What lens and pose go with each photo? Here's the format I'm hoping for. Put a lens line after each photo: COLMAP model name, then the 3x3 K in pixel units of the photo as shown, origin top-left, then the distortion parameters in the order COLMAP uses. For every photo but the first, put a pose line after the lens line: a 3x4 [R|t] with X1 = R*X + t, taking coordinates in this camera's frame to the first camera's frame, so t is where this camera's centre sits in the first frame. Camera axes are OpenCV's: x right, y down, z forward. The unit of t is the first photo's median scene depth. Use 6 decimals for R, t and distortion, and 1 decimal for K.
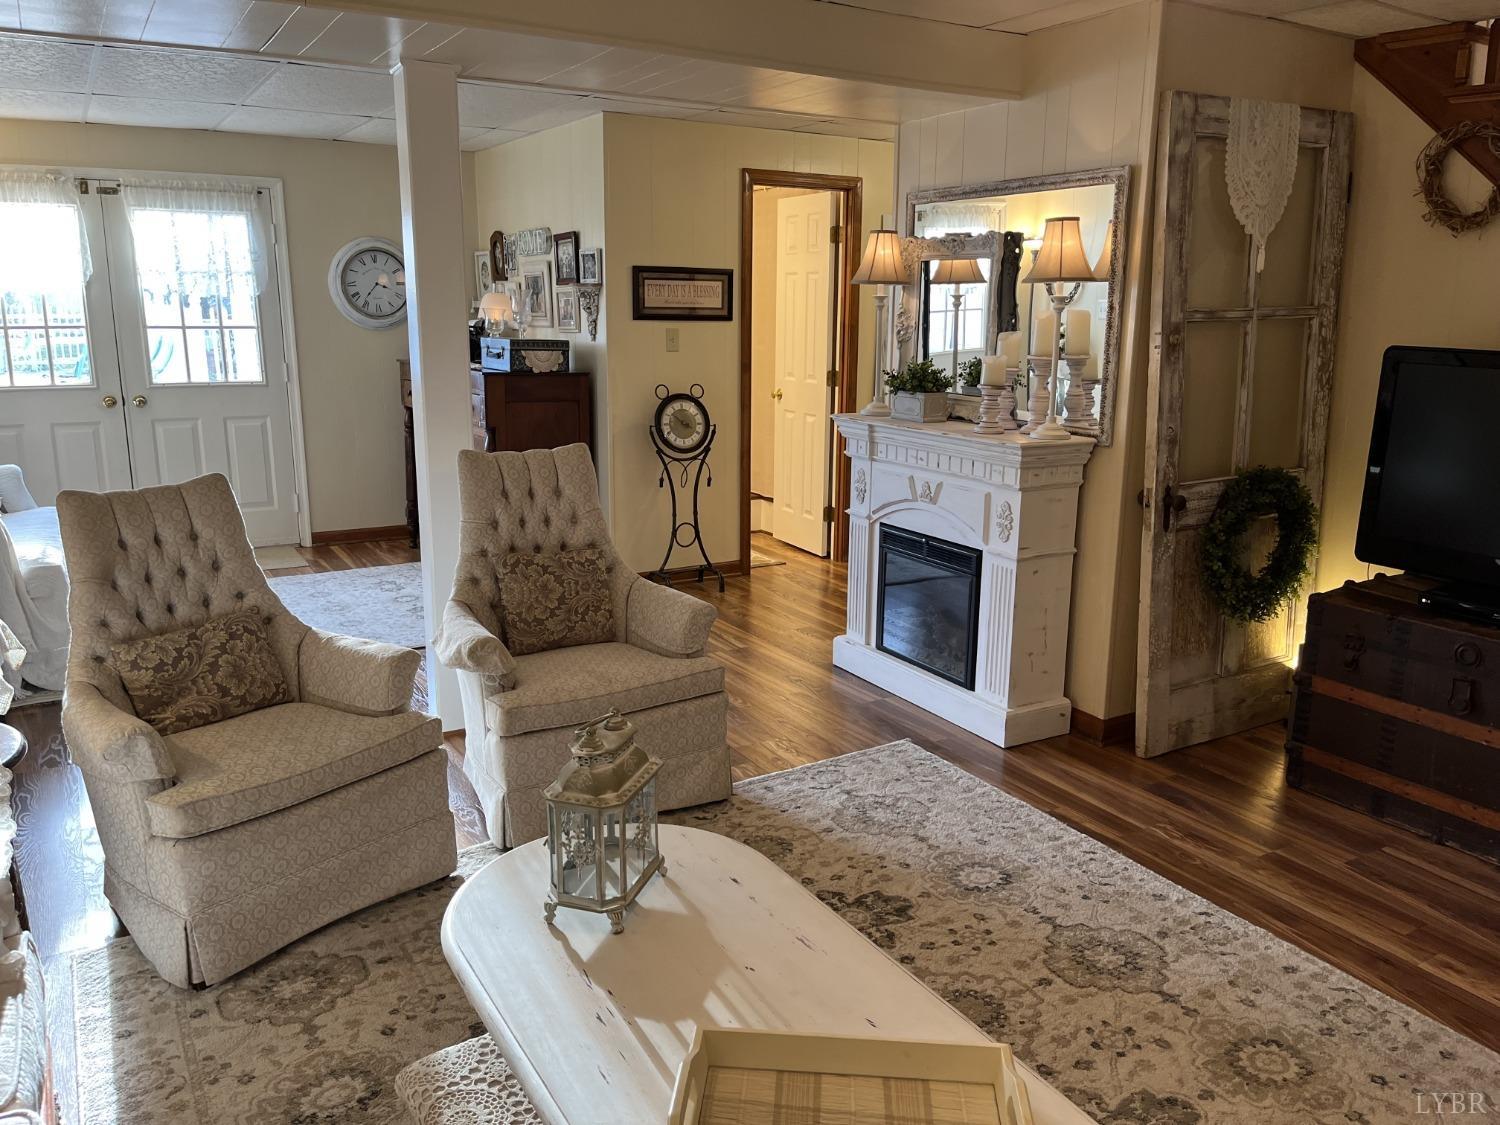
lens RADIAL K [[1131.4, 0, 750.0], [0, 1131.4, 562.5], [0, 0, 1]] dist [0.064573, -0.094967]
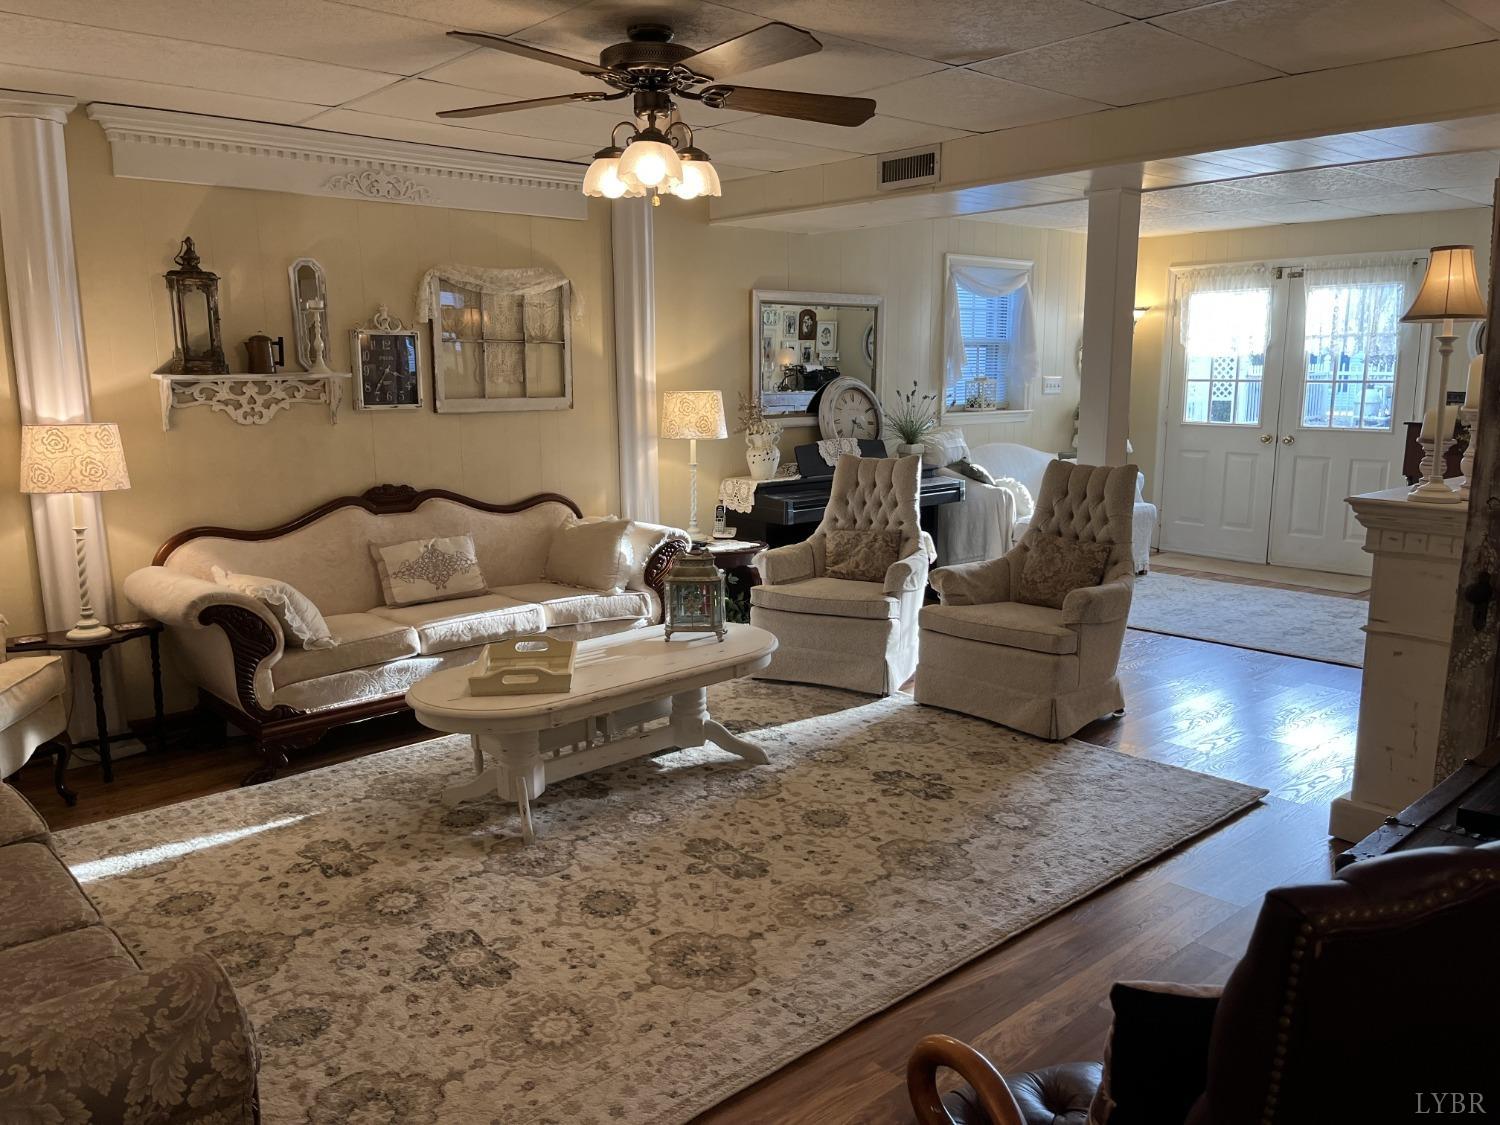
lens RADIAL K [[1131.4, 0, 750.0], [0, 1131.4, 562.5], [0, 0, 1]] dist [0.064573, -0.094967]
pose [[0.182461, 0.158635, -0.970331, 1.279167], [-0.213392, 0.969764, 0.118416, -0.072638], [0.959777, 0.185455, 0.210796, 0.427238]]
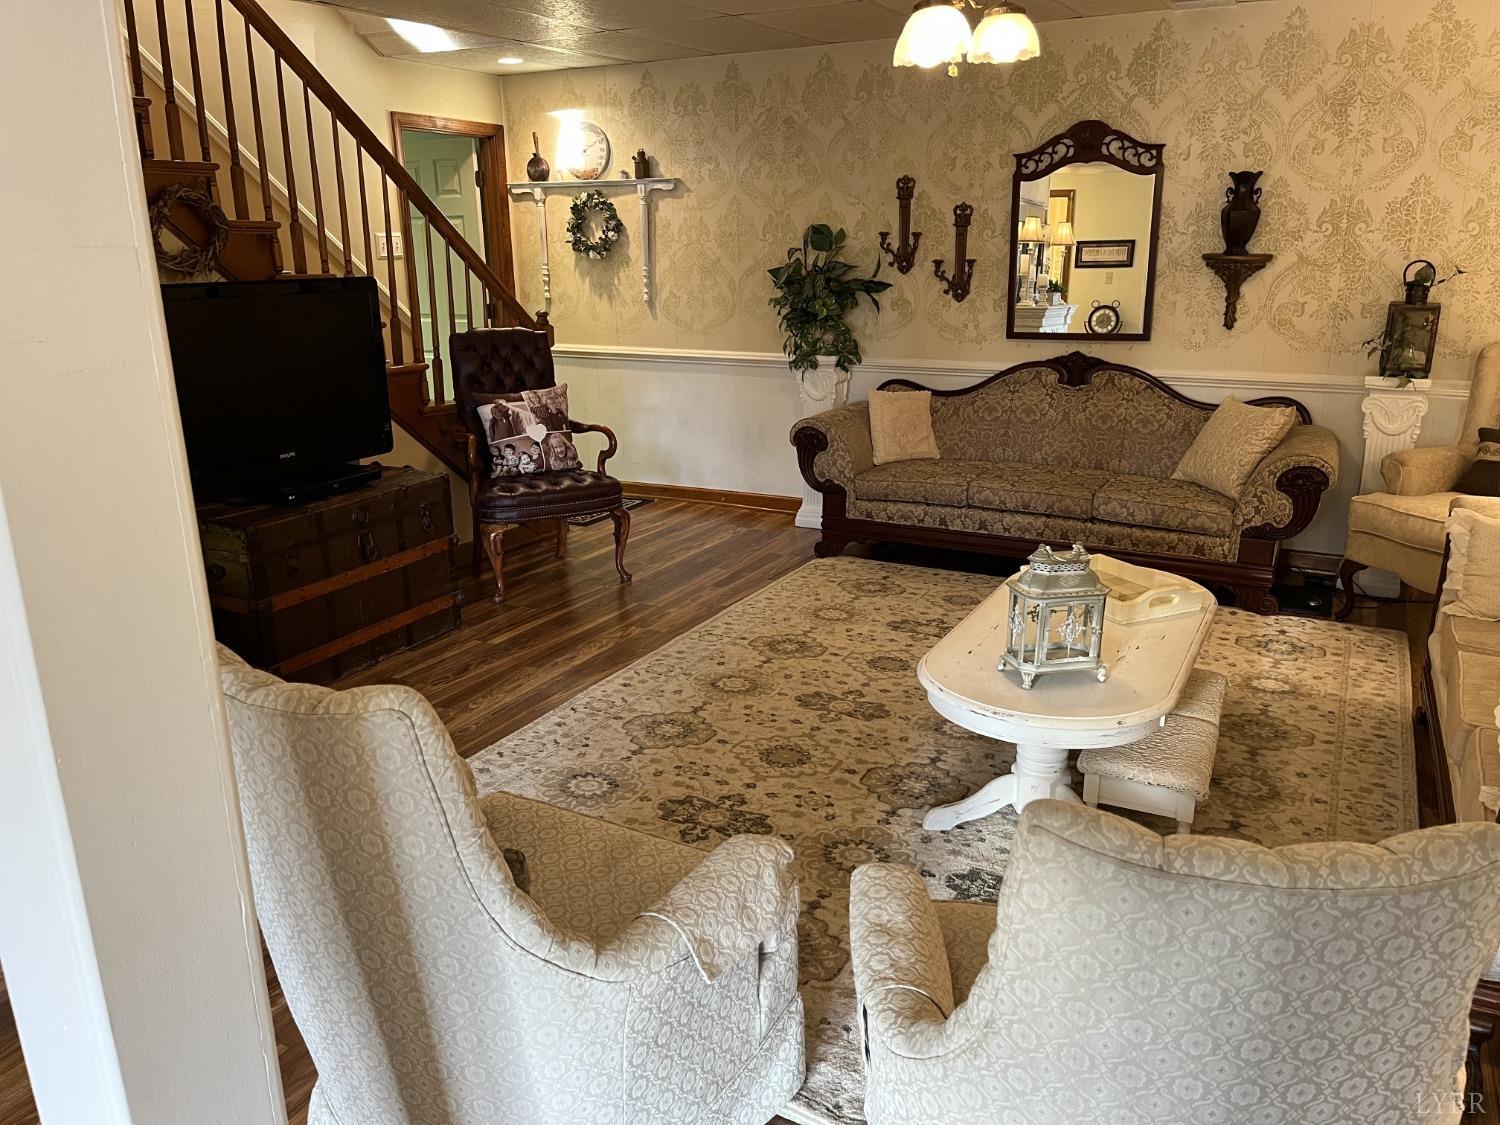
lens RADIAL K [[1131.4, 0, 750.0], [0, 1131.4, 562.5], [0, 0, 1]] dist [0.064573, -0.094967]
pose [[-0.511975, -0.245602, 0.823141, -0.708495], [0.201343, 0.897249, 0.392944, -0.304886], [-0.835070, 0.366911, -0.409919, 1.234675]]
